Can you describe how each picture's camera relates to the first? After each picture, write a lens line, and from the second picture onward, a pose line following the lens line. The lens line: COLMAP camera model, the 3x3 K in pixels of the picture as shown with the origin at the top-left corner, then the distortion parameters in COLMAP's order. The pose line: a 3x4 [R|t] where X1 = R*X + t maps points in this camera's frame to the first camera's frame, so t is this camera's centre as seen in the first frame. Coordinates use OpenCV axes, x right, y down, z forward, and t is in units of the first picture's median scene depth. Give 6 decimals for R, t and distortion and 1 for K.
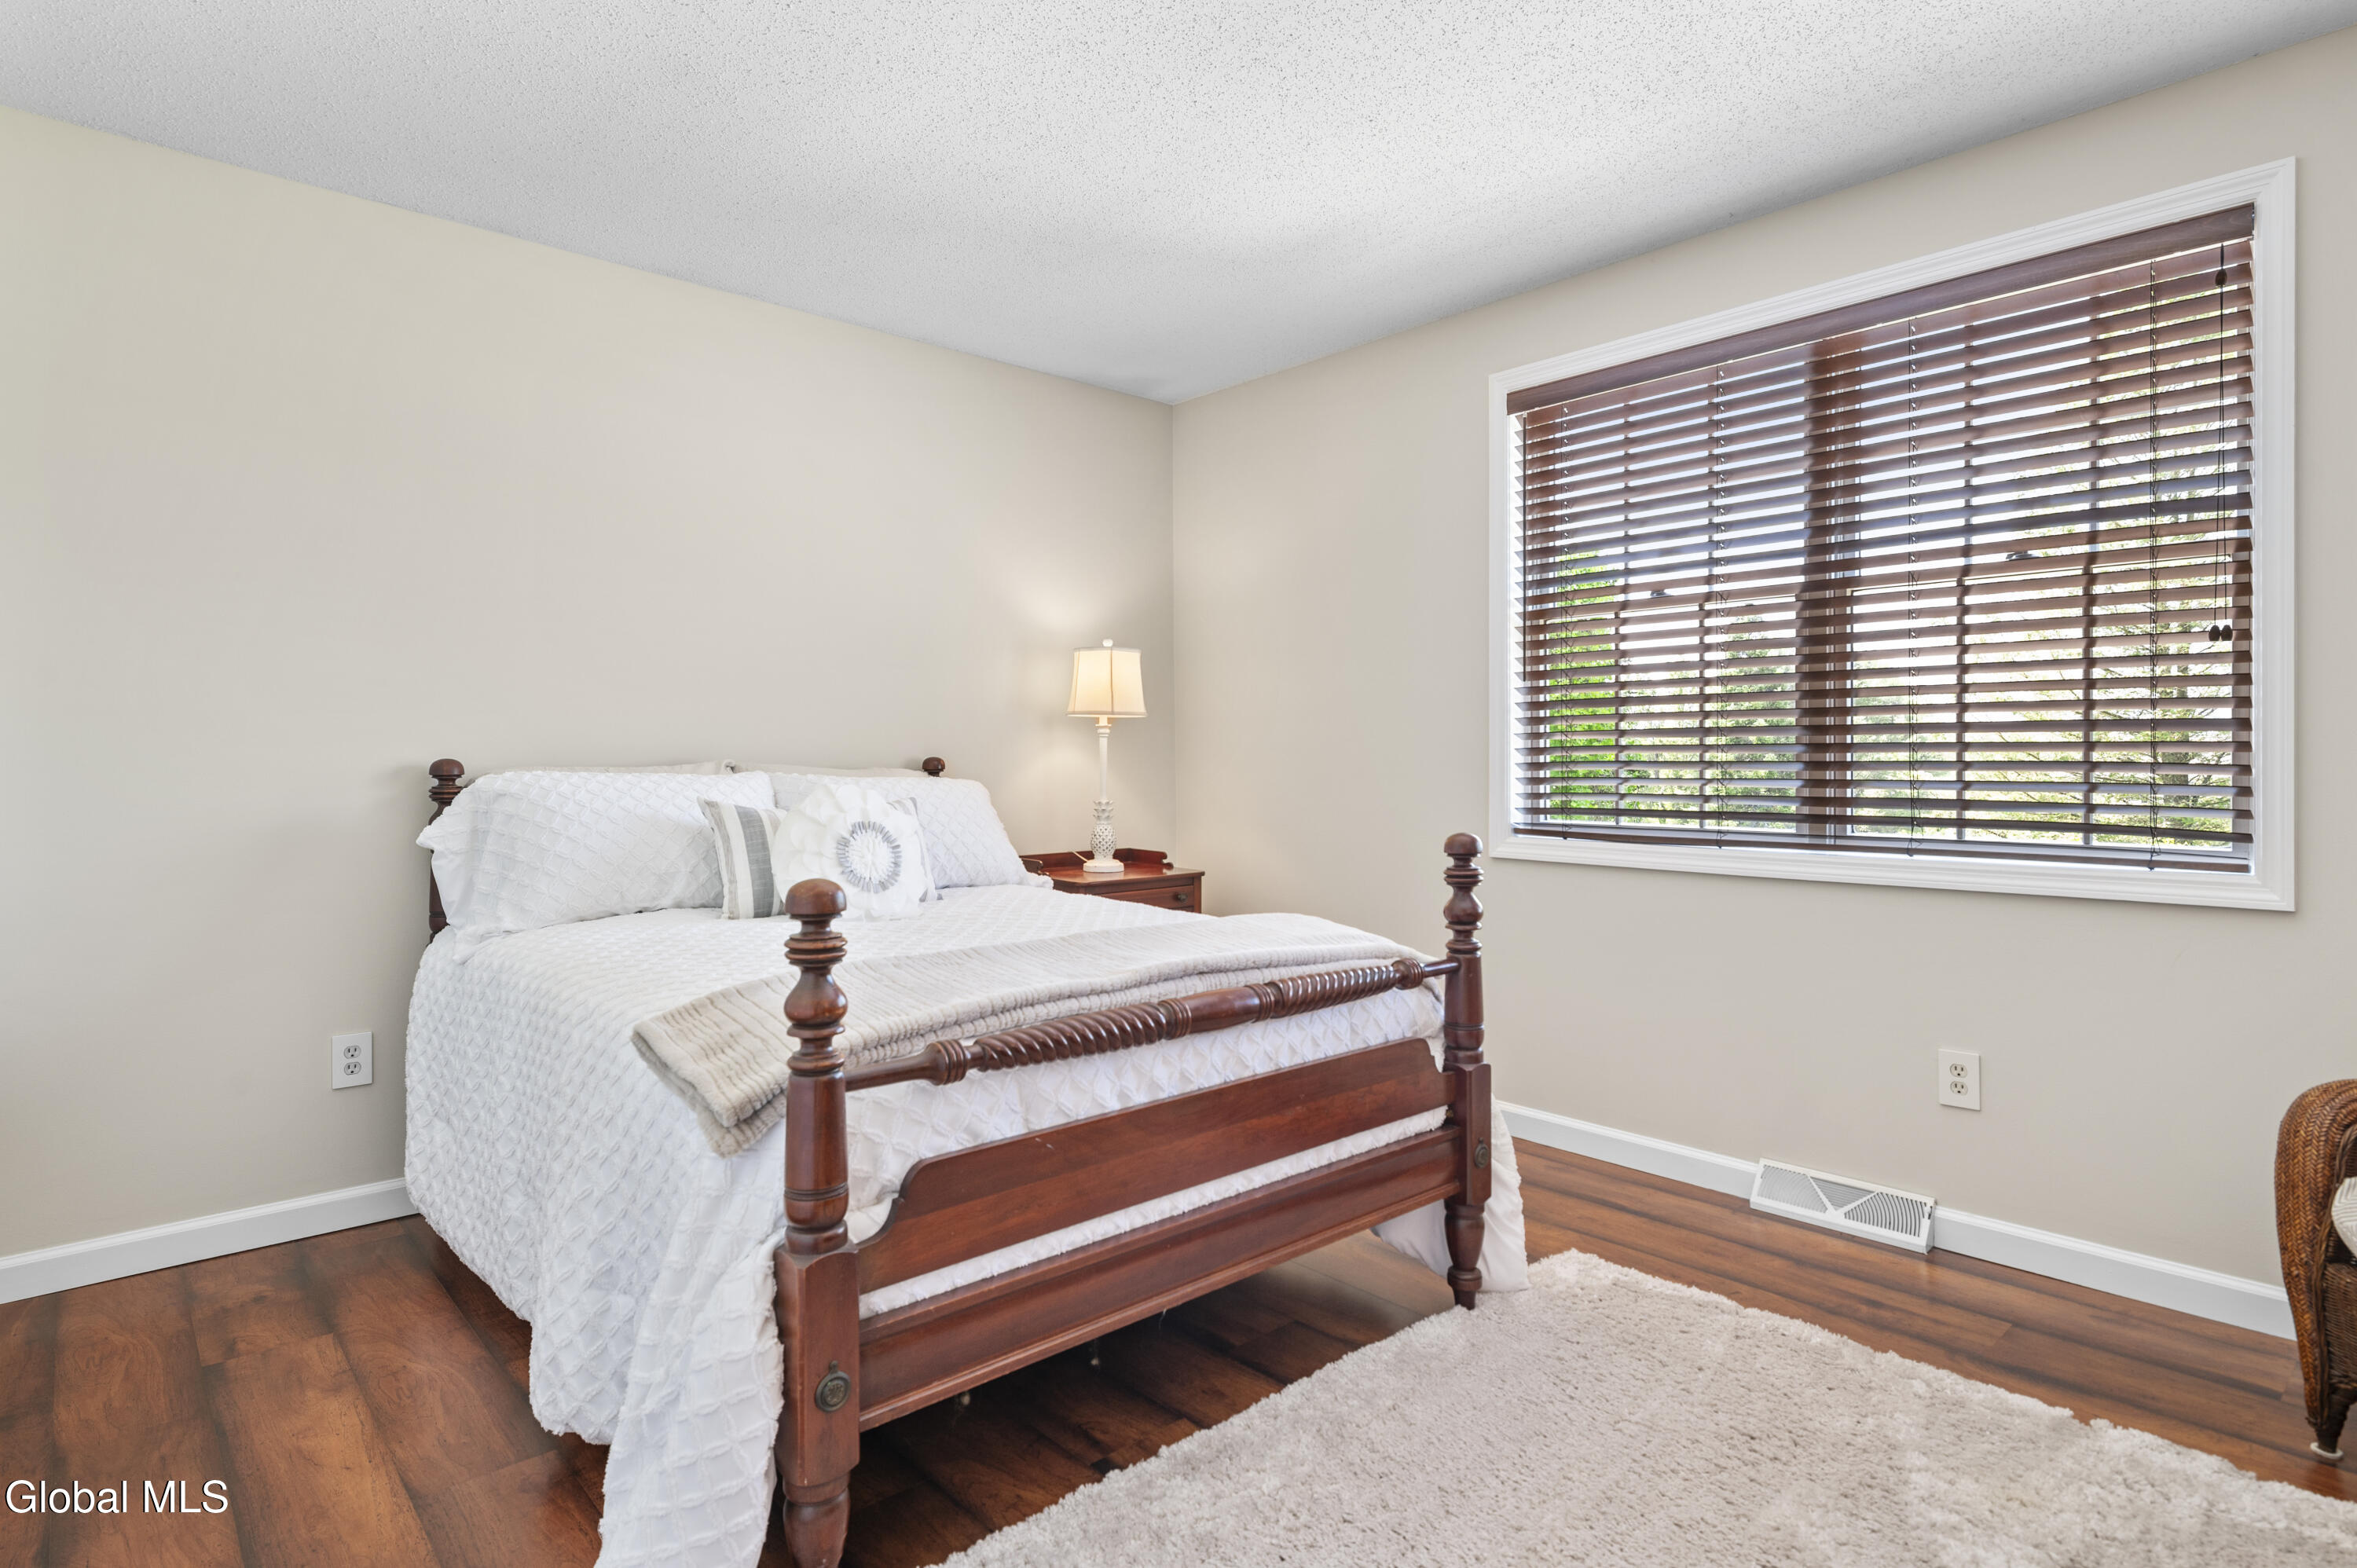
lens RADIAL K [[1245.3, 0, 1172.5], [0, 1245.3, 772.8], [0, 0, 1]] dist [0.002301, 0.000322]
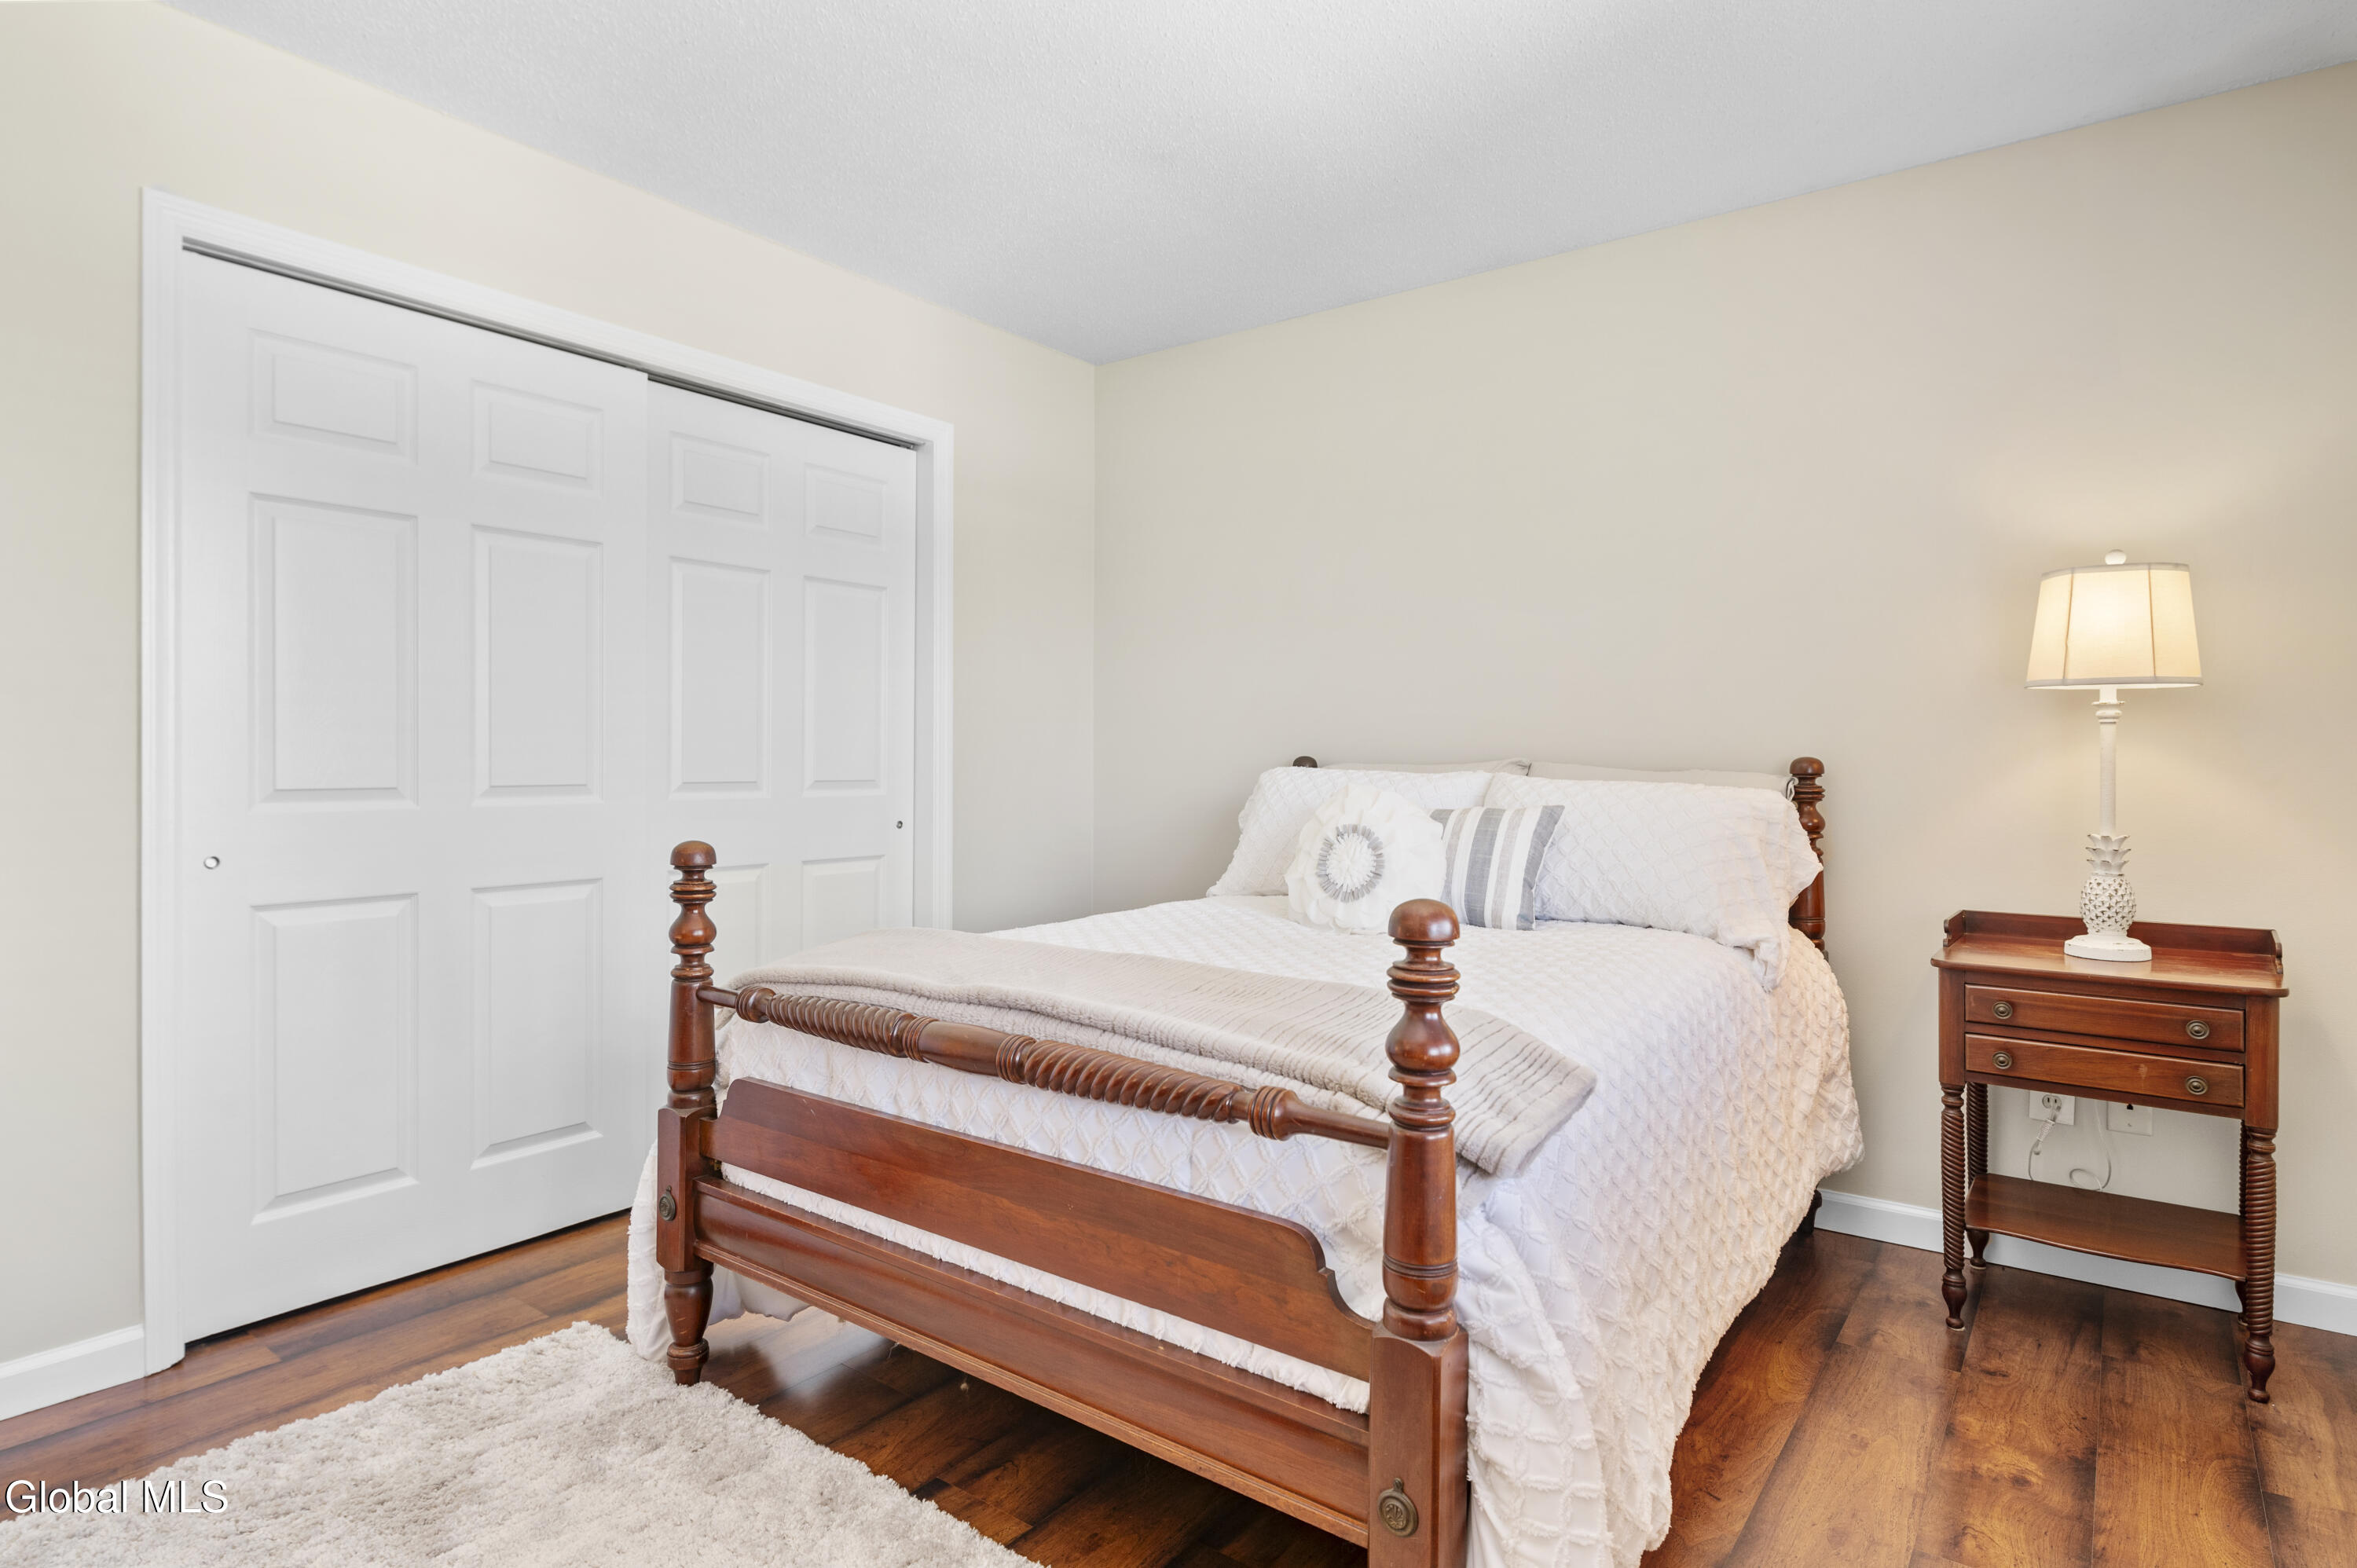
lens RADIAL K [[1245.3, 0, 1172.8], [0, 1245.3, 776.2], [0, 0, 1]] dist [0.002301, 0.000322]
pose [[0.177360, 0.018920, -0.983964, 0.739626], [-0.016351, 0.999734, 0.016276, -0.011191], [0.984010, 0.013202, 0.177622, 0.806886]]
